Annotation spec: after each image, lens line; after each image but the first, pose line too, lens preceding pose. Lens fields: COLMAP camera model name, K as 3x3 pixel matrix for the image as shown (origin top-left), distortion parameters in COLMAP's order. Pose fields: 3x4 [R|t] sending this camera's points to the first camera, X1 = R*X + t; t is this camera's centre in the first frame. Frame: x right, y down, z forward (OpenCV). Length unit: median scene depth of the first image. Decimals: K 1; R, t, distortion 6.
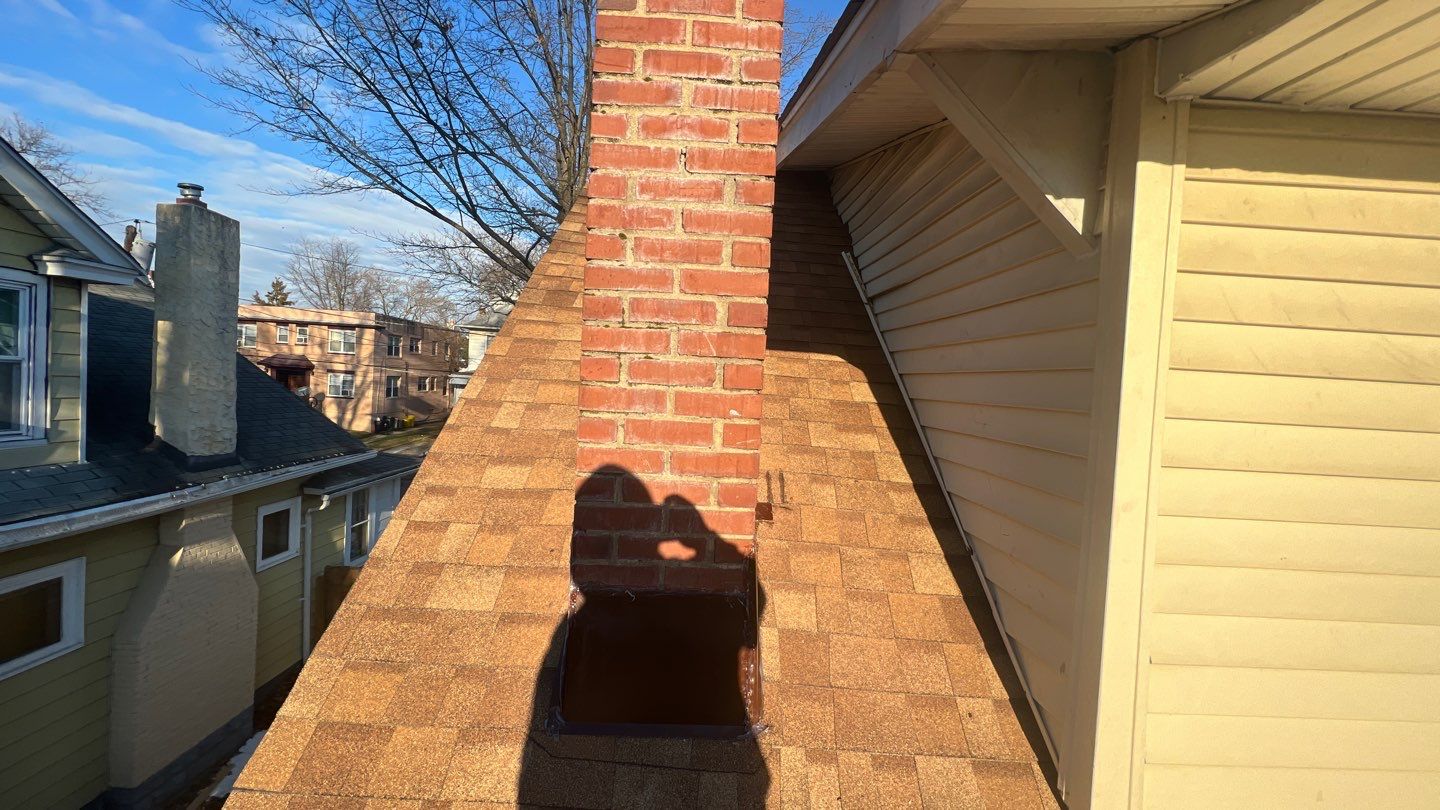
lens RADIAL K [[575.8, 0, 715.6], [0, 575.8, 404.3], [0, 0, 1]] dist [-0.000284, 0.000060]
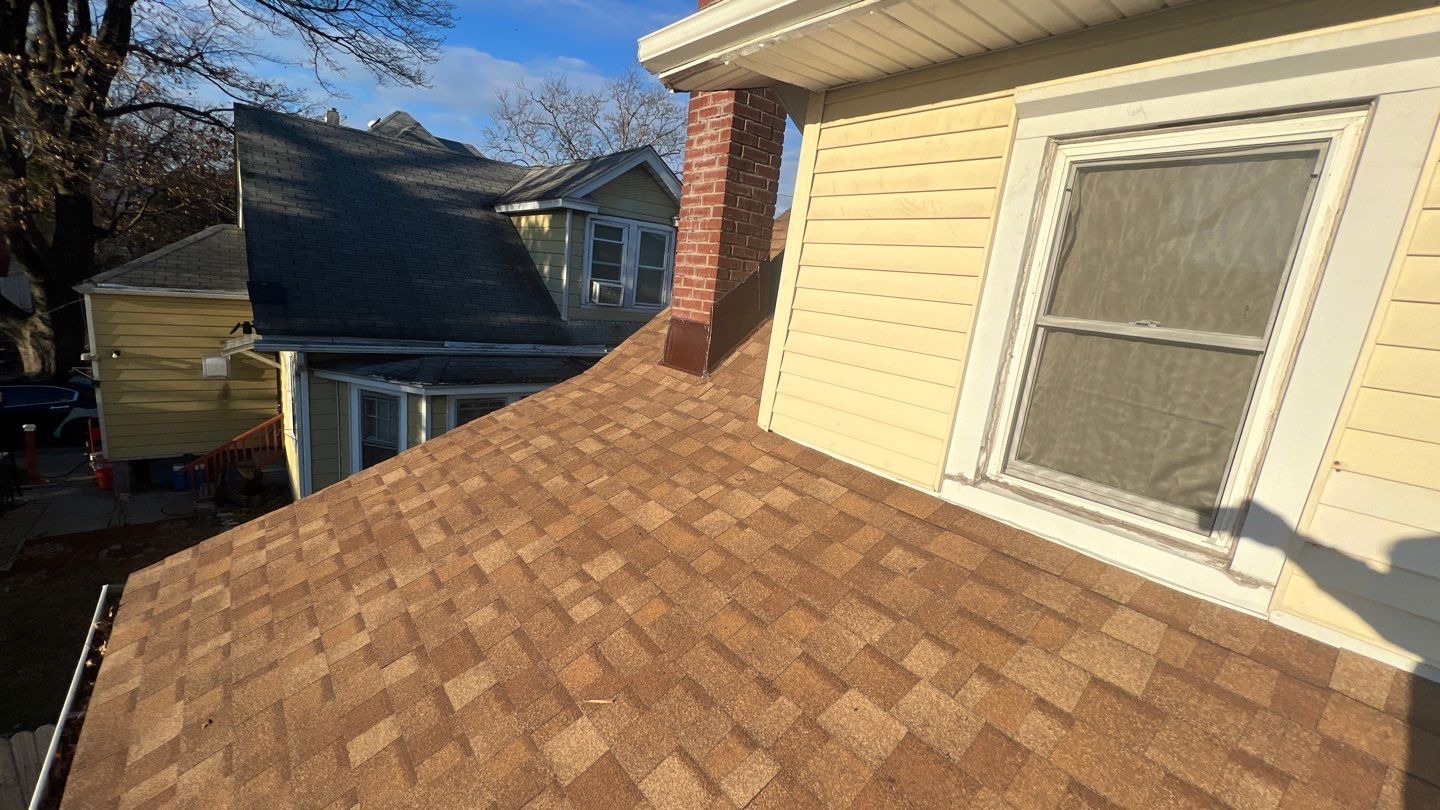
lens RADIAL K [[575.8, 0, 715.6], [0, 575.8, 404.3], [0, 0, 1]] dist [-0.000284, 0.000060]
pose [[0.621044, 0.172815, -0.764487, 2.145400], [-0.099111, 0.984875, 0.142120, 0.322715], [0.777484, -0.012494, 0.628778, -0.610413]]
